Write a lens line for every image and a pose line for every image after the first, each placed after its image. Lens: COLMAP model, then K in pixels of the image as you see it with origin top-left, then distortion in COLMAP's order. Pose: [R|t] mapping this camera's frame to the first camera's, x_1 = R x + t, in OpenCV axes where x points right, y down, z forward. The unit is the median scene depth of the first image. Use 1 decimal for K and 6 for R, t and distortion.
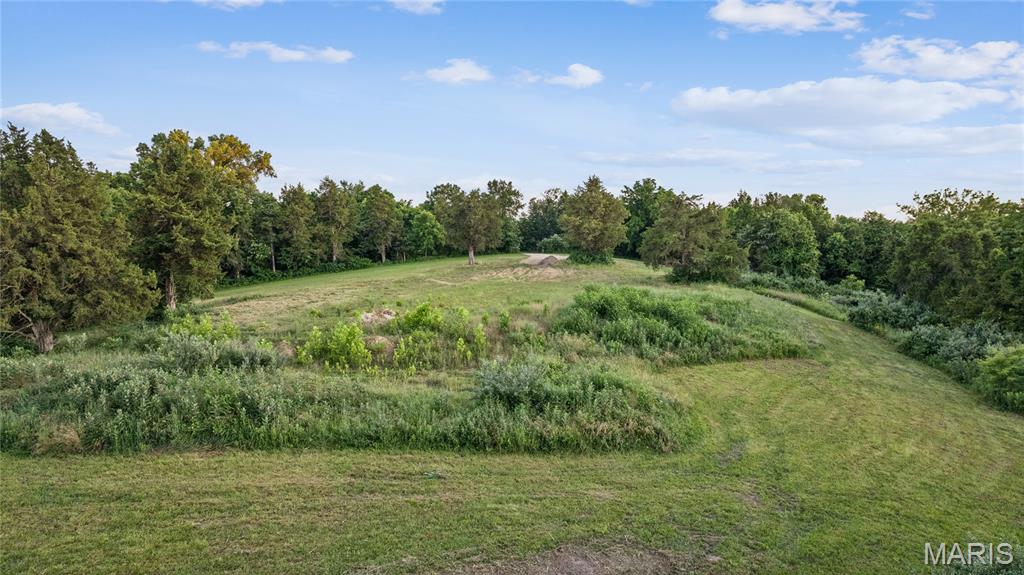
lens RADIAL K [[735.7, 0, 512.0], [0, 735.7, 287.5], [0, 0, 1]] dist [-0.011984, -0.006728]
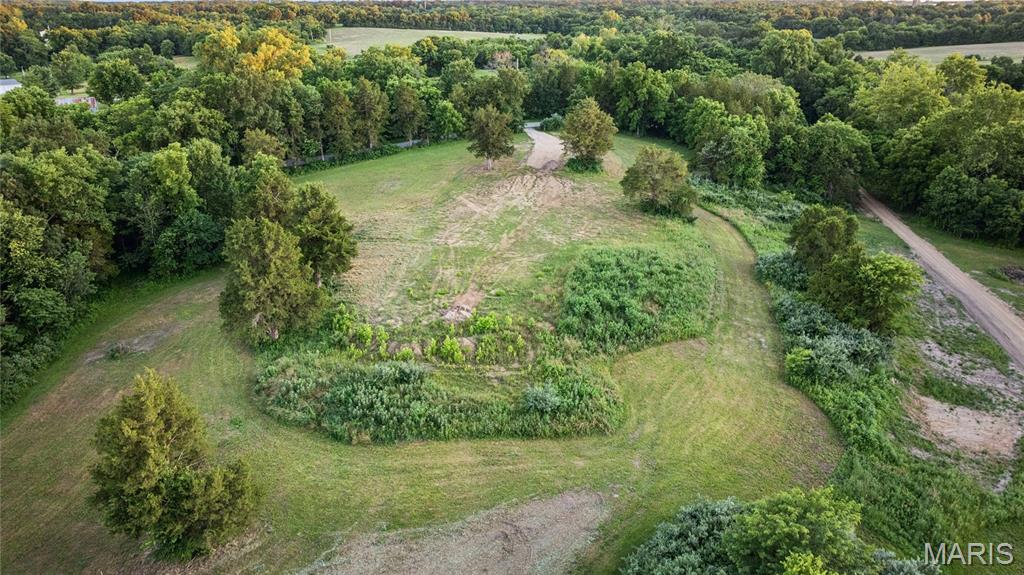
lens RADIAL K [[735.7, 0, 512.0], [0, 735.7, 287.5], [0, 0, 1]] dist [-0.011984, -0.006728]
pose [[0.999908, 0.006257, 0.012037, -0.080714], [-0.009557, 0.954622, 0.297667, -0.576695], [-0.009629, -0.297754, 0.954594, -0.690450]]
